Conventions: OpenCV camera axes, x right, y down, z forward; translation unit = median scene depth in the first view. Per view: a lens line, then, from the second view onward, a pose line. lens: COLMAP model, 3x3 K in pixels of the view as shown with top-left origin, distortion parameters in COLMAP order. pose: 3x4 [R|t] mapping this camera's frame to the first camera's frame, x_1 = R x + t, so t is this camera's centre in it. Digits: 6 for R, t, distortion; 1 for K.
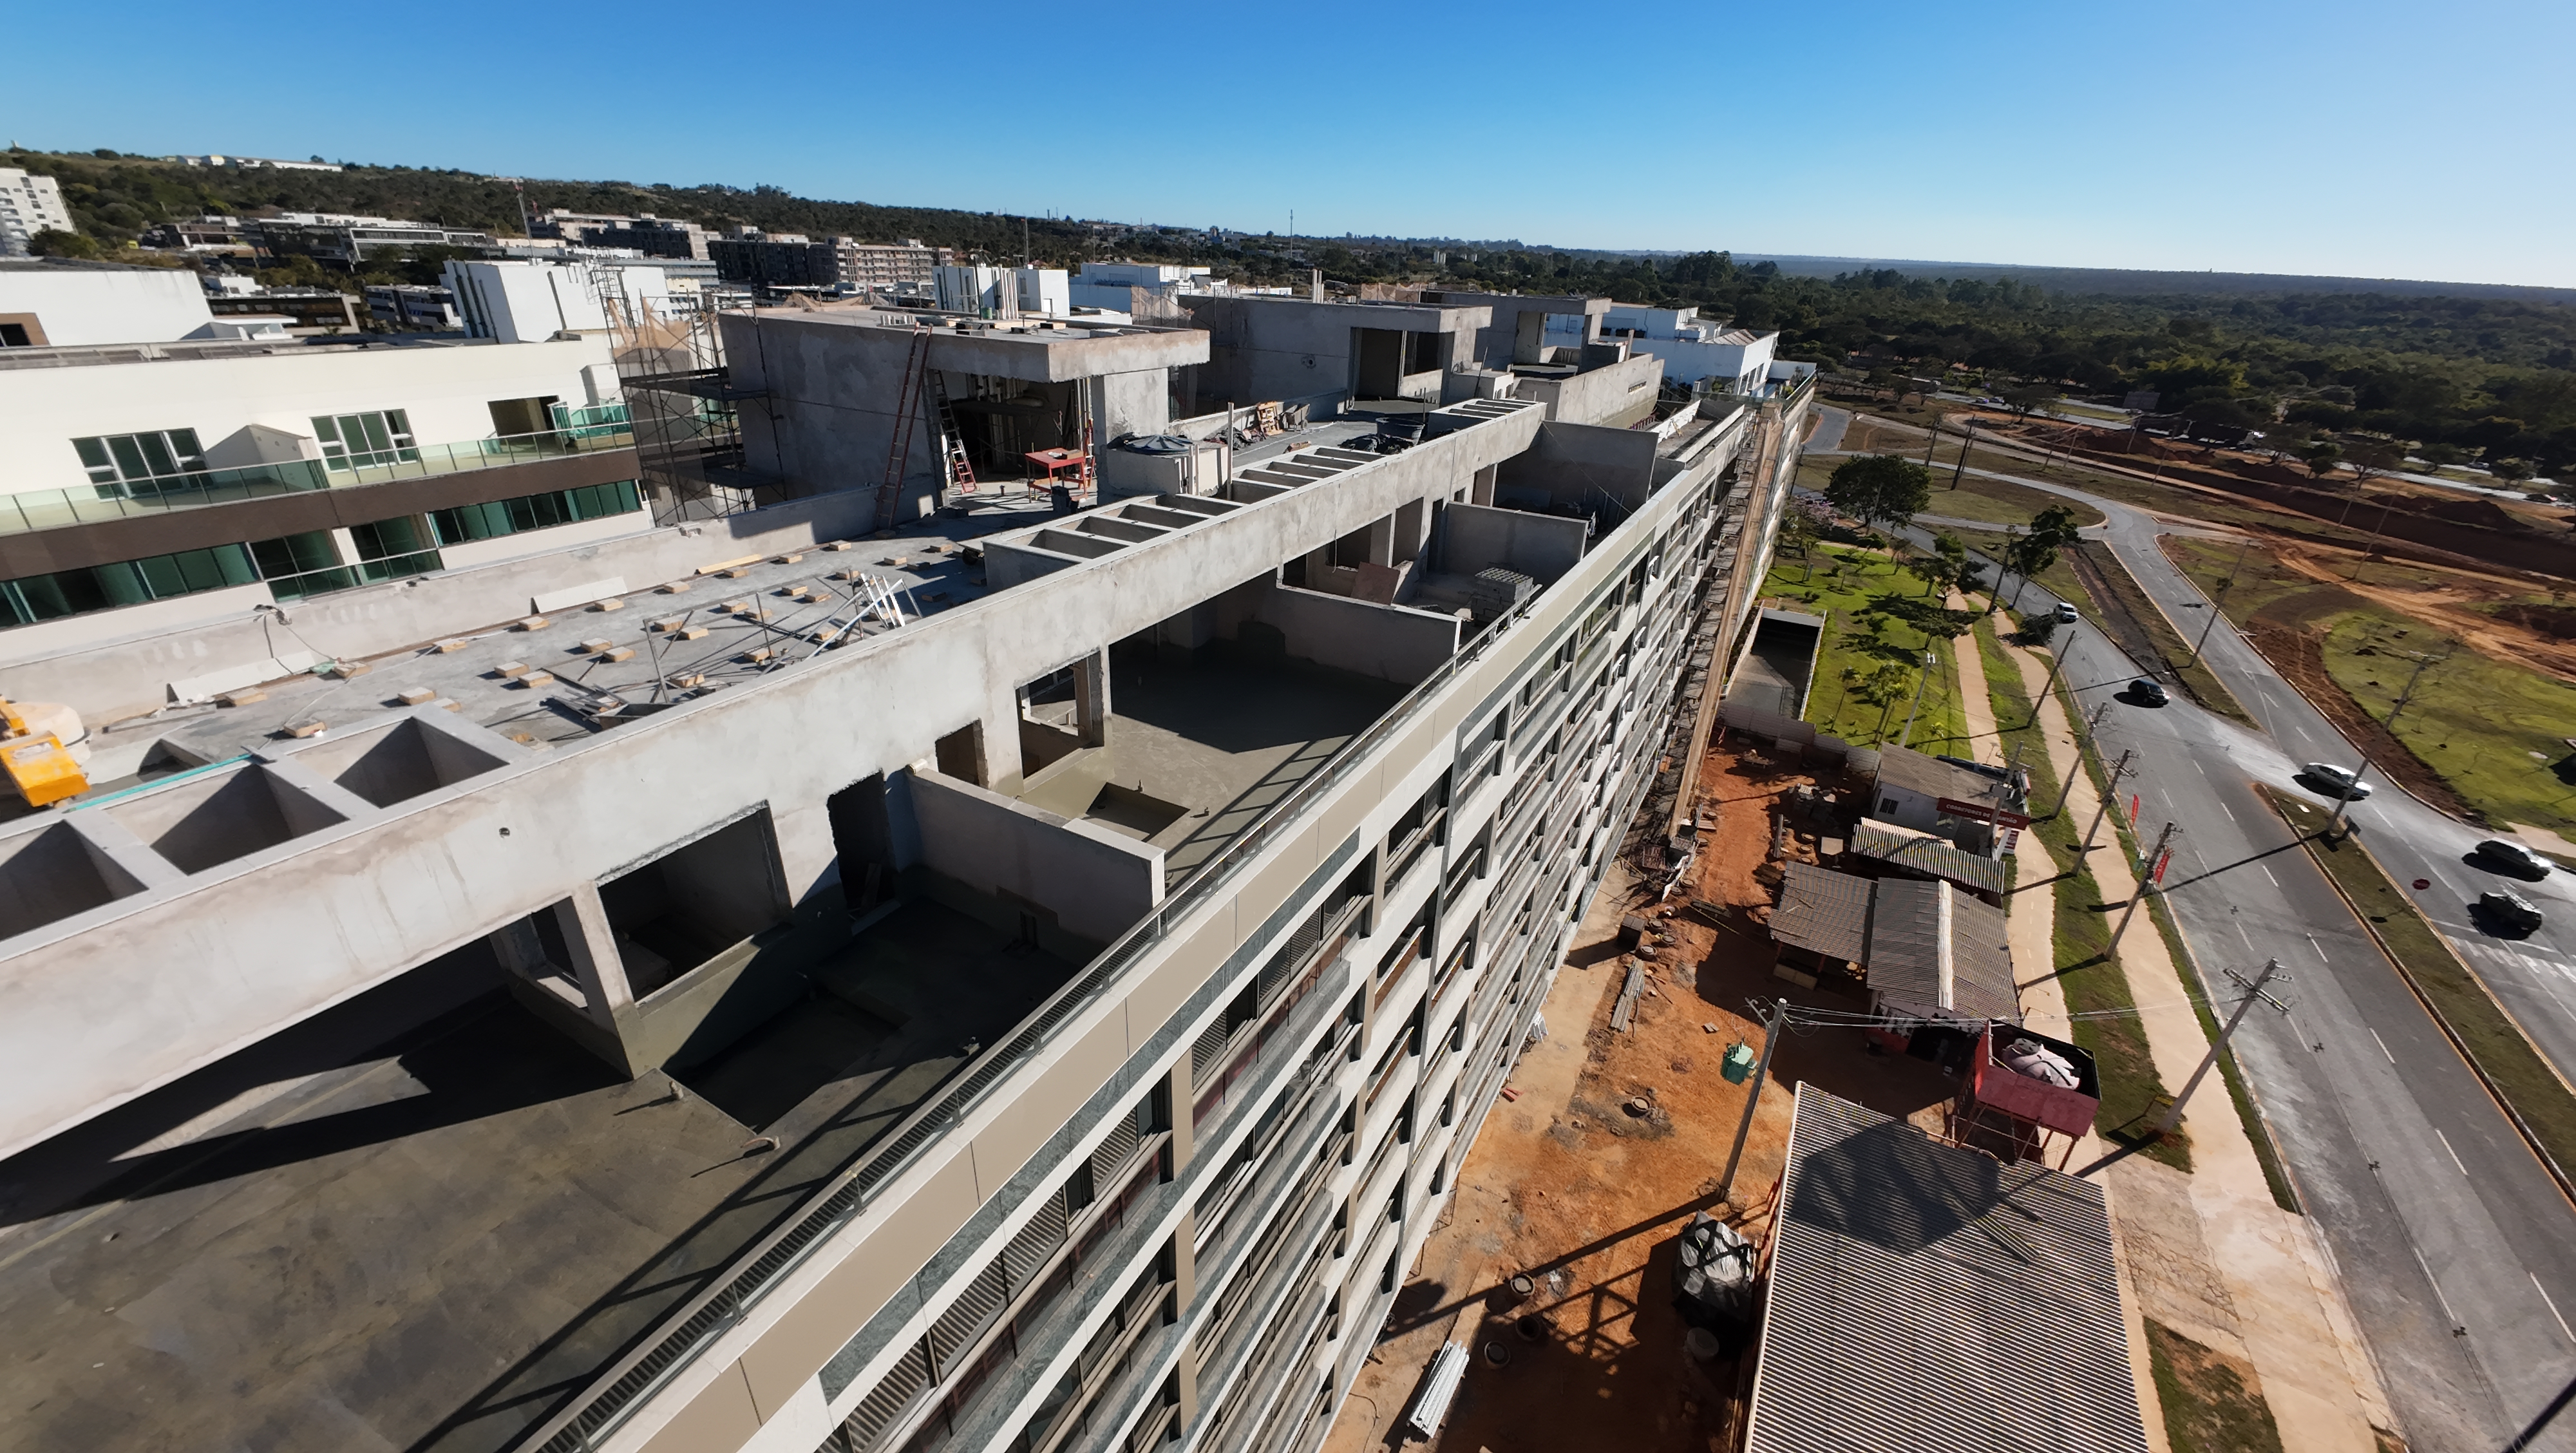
lens RADIAL K [[976.7, 0, 1288.0], [0, 976.7, 726.5], [0, 0, 1]] dist [-0.000479, -0.000292]
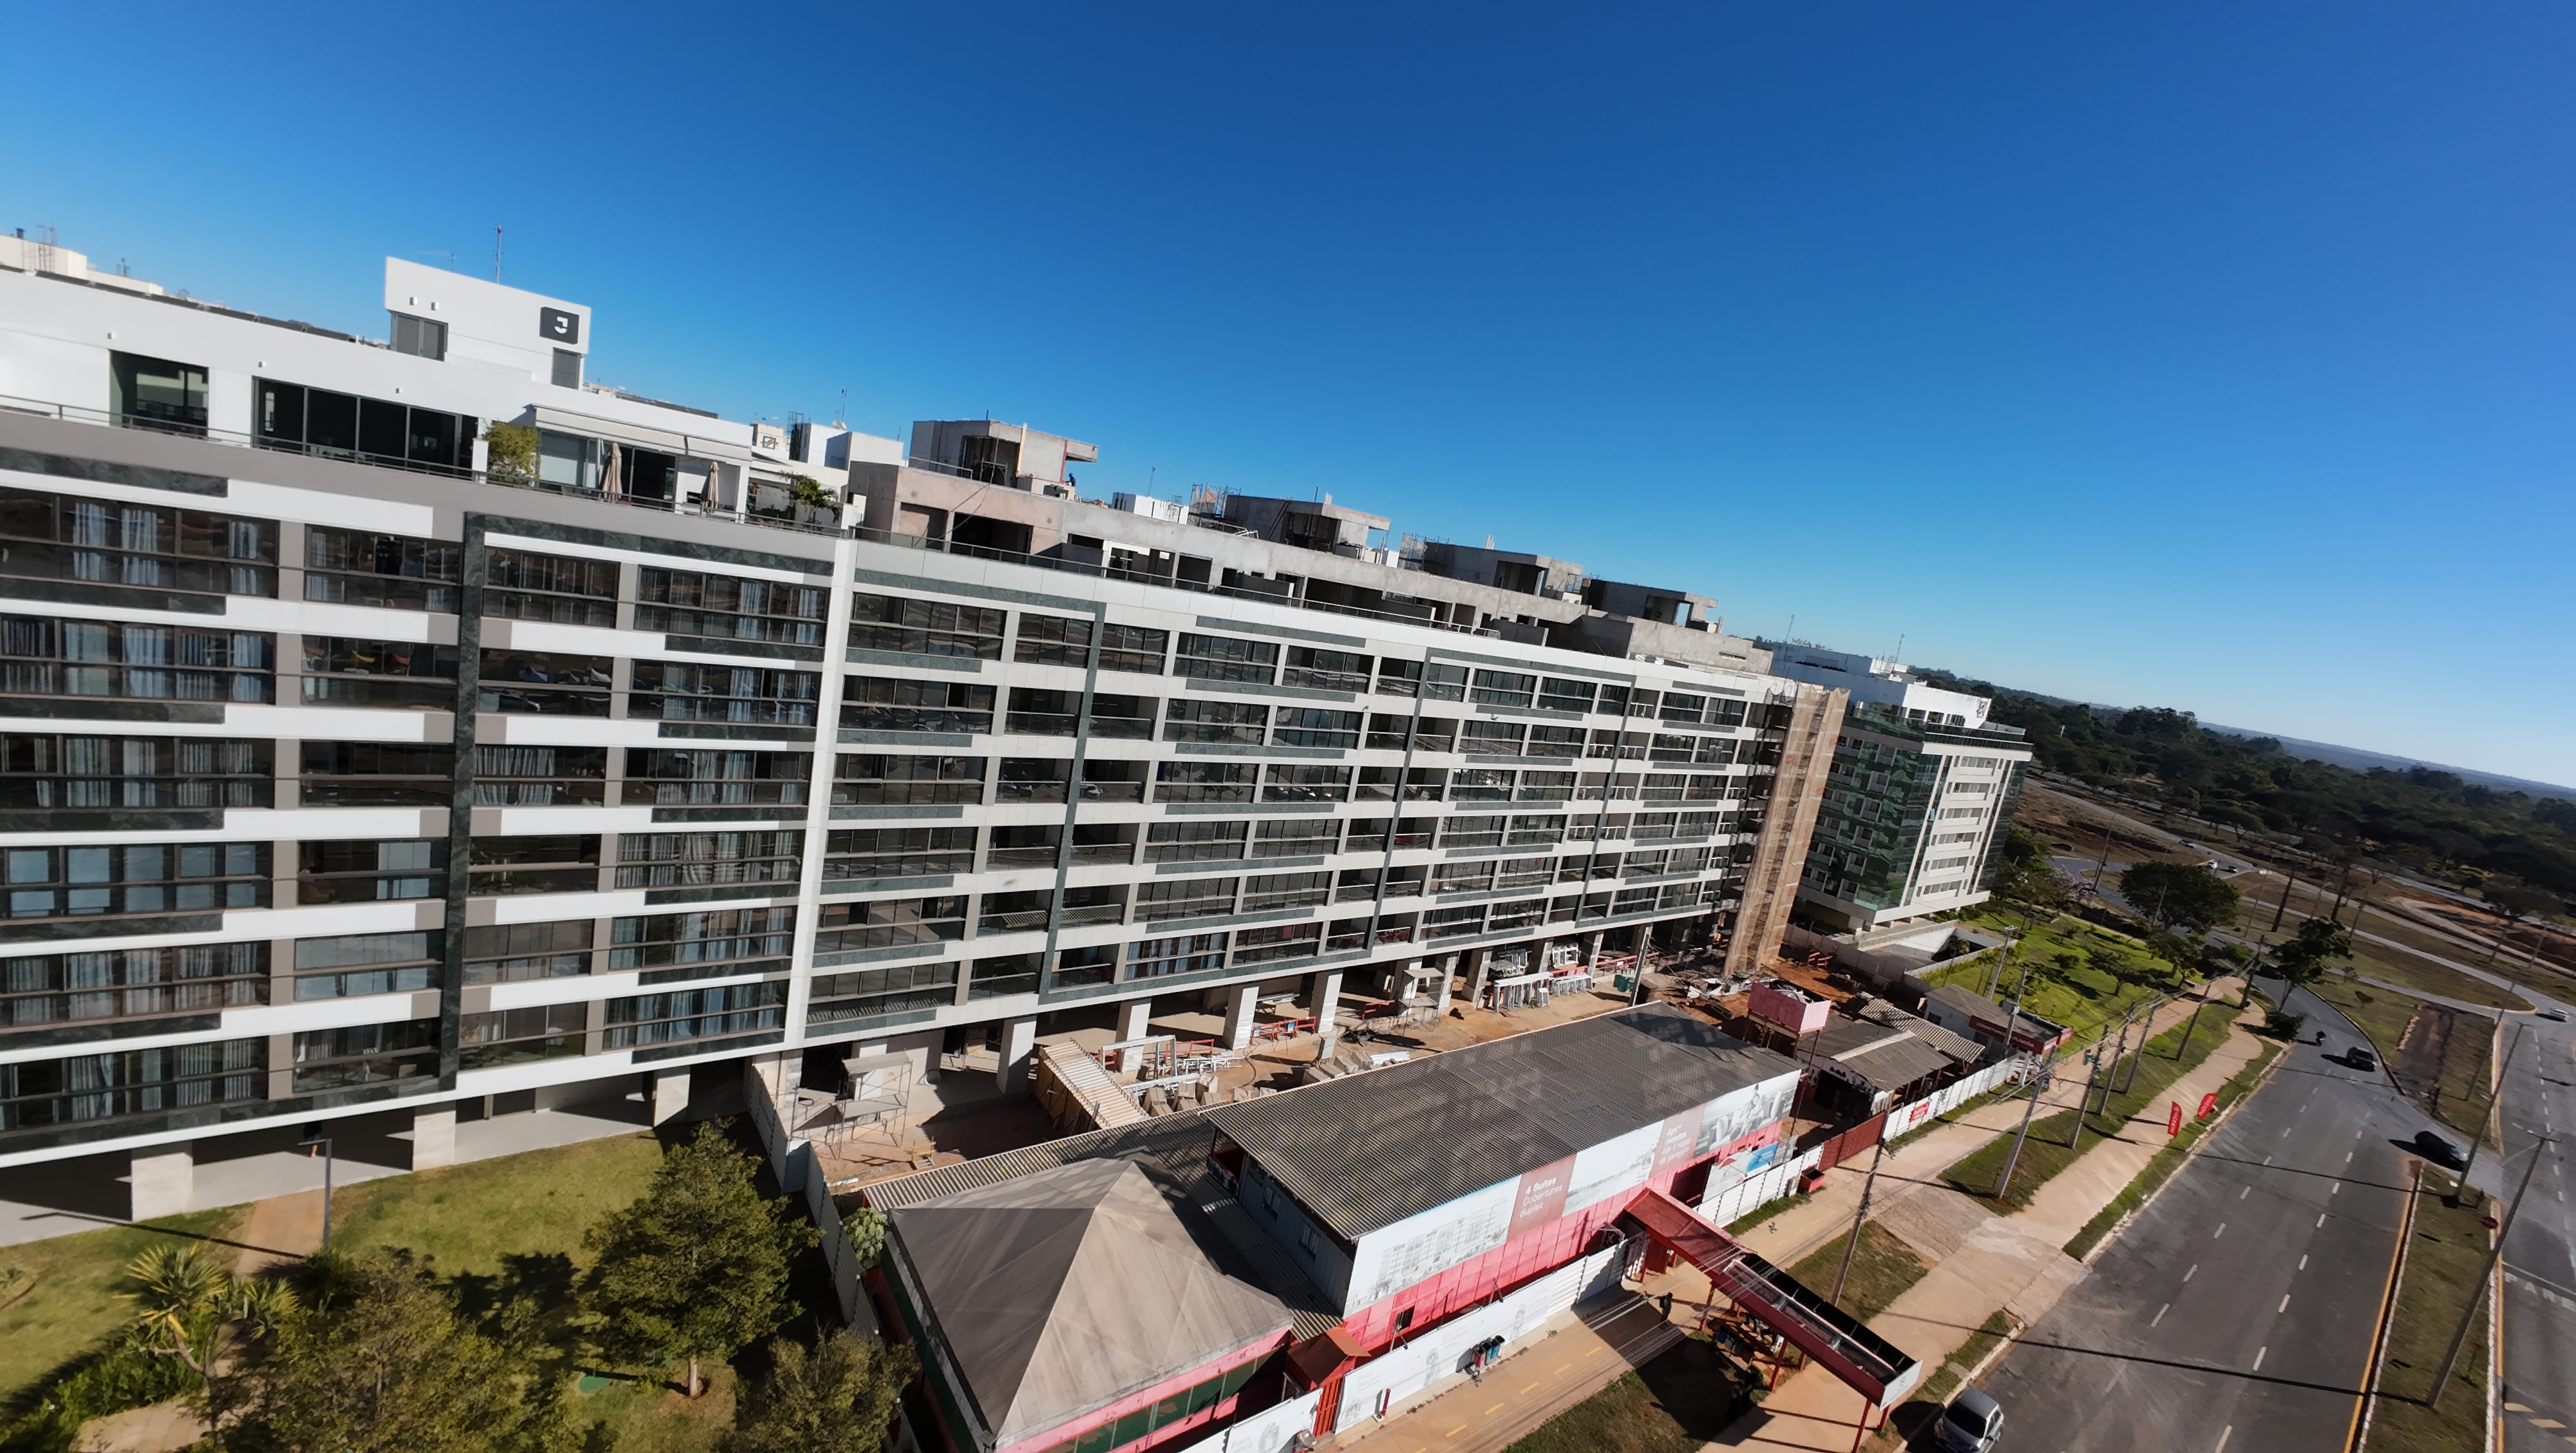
lens RADIAL K [[976.7, 0, 1288.0], [0, 976.7, 726.5], [0, 0, 1]] dist [-0.000479, -0.000292]
pose [[0.912385, 0.193189, -0.360876, 0.447975], [-0.301164, 0.913905, -0.272173, 0.558897], [0.277225, 0.357009, 0.892015, -0.741338]]
